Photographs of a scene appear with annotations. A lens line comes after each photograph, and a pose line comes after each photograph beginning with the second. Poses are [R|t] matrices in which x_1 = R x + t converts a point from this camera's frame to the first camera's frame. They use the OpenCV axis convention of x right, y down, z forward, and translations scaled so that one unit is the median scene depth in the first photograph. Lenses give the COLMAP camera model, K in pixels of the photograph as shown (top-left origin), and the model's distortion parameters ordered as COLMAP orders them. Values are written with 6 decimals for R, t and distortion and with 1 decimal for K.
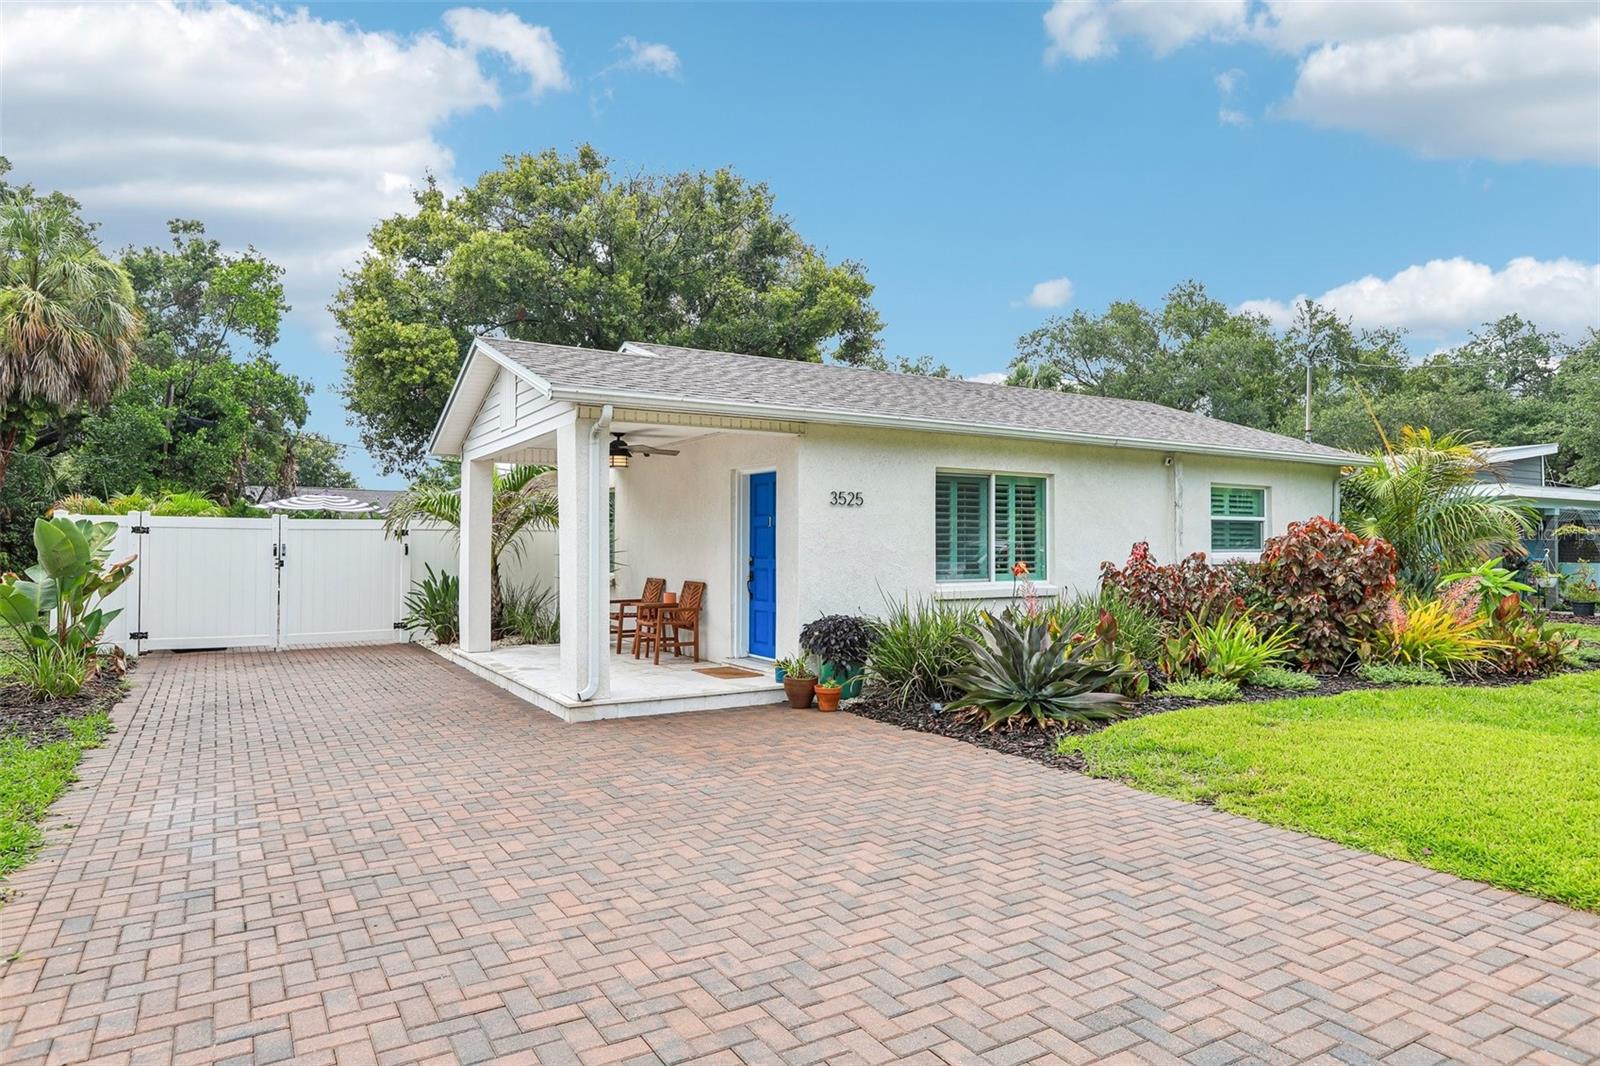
lens RADIAL K [[962.5, 0, 800.0], [0, 962.5, 533.0], [0, 0, 1]] dist [-0.060694, 0.069295]
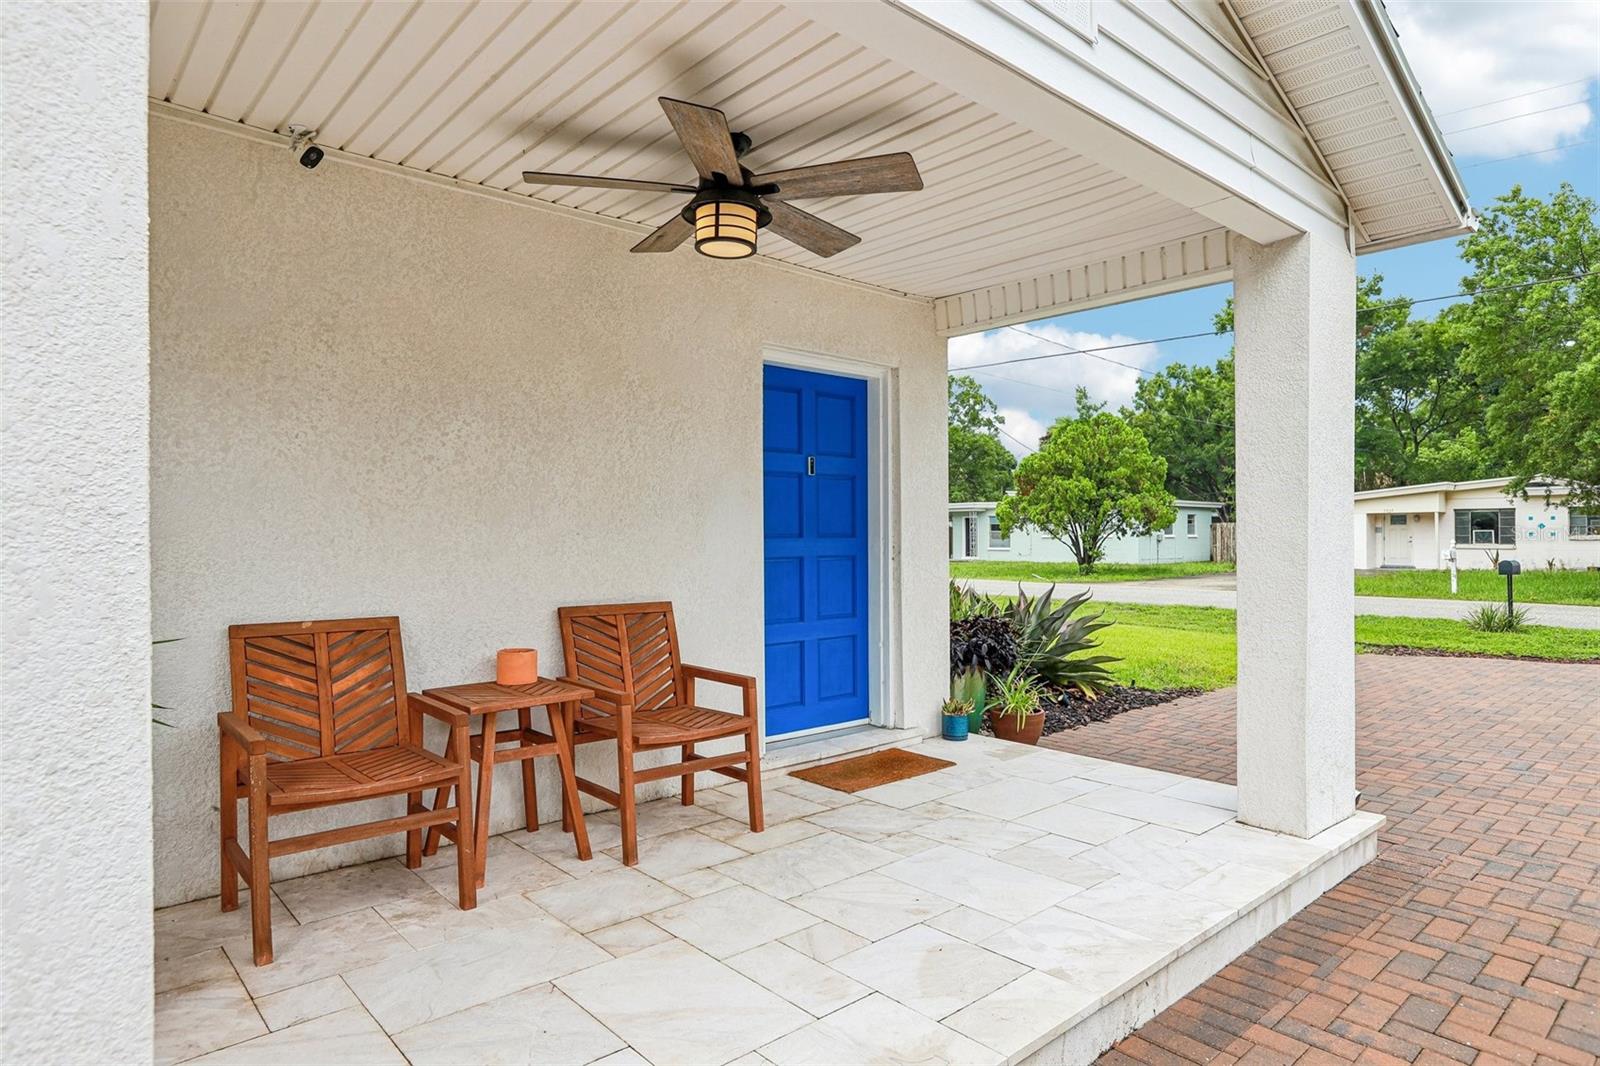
lens RADIAL K [[919.9, 0, 800.0], [0, 919.9, 533.0], [0, 0, 1]] dist [-0.033590, 0.034153]
pose [[-0.184745, -0.001049, 0.982786, -0.418880], [-0.010017, 0.999949, -0.000815, 0.020082], [-0.982735, -0.009995, -0.184746, 0.887171]]
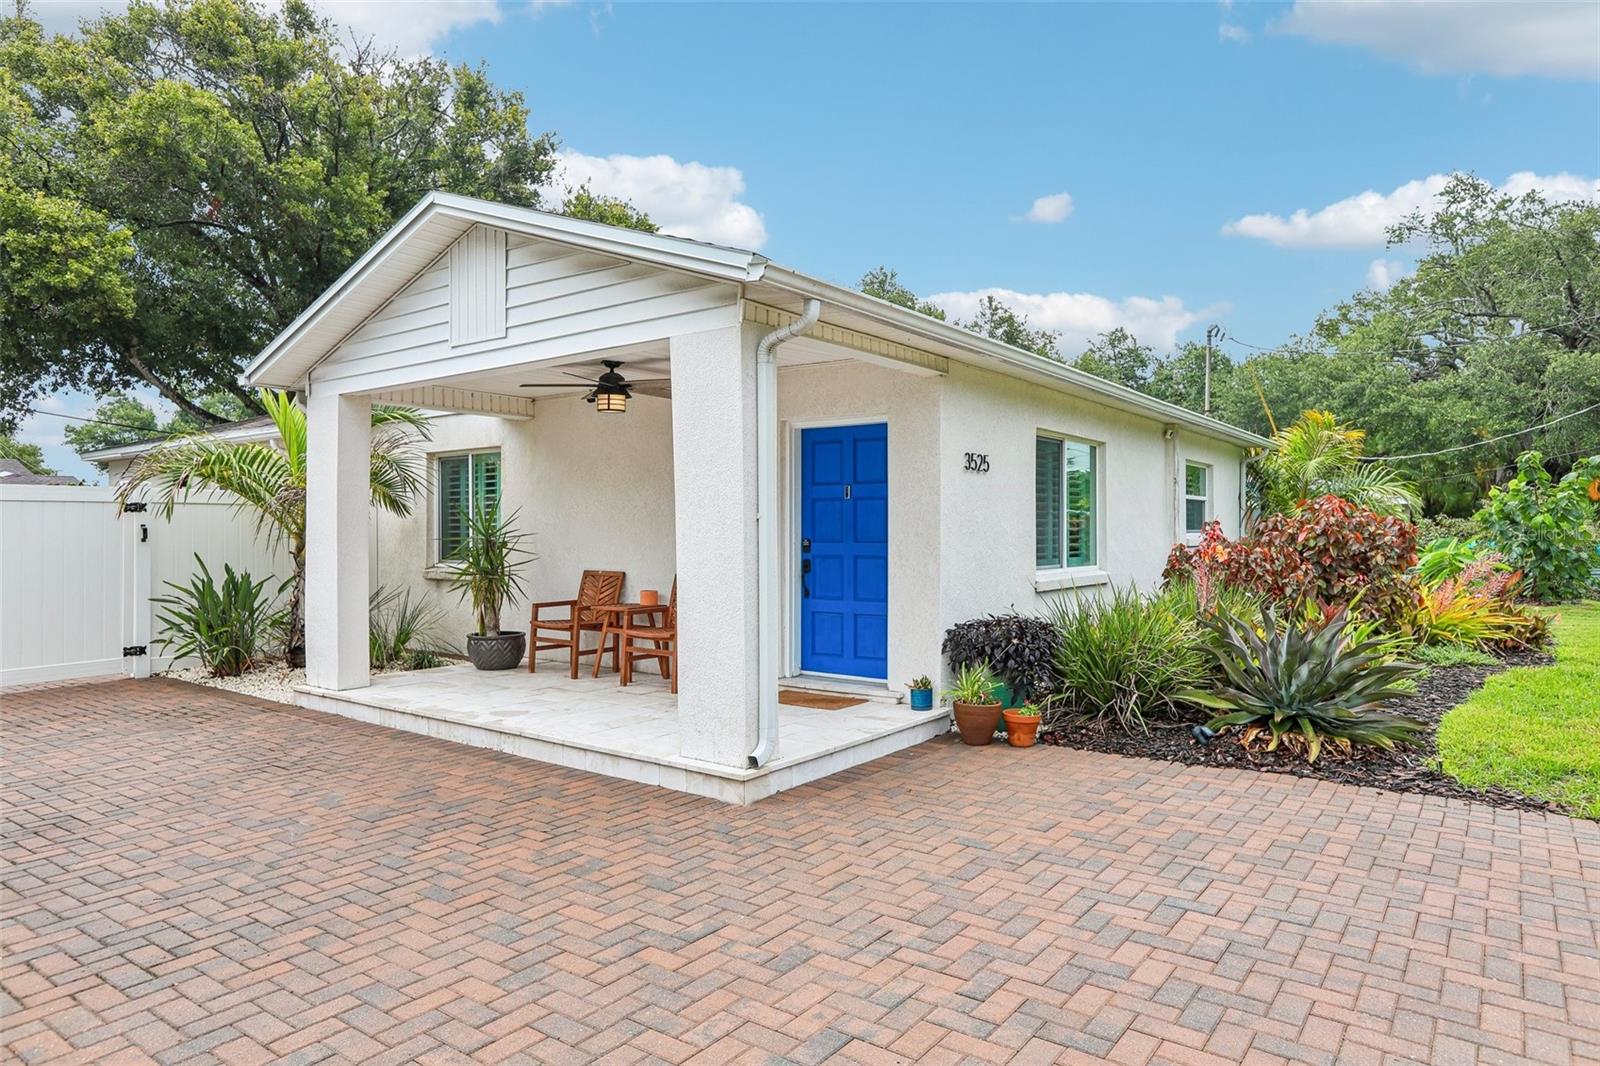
lens RADIAL K [[984.3, 0, 800.0], [0, 984.3, 533.0], [0, 0, 1]] dist [-0.052570, 0.057481]
pose [[0.924706, -0.003336, 0.380668, -0.286654], [-0.002630, 0.999882, 0.015151, 0.006729], [-0.380674, -0.015012, 0.924588, 0.252655]]
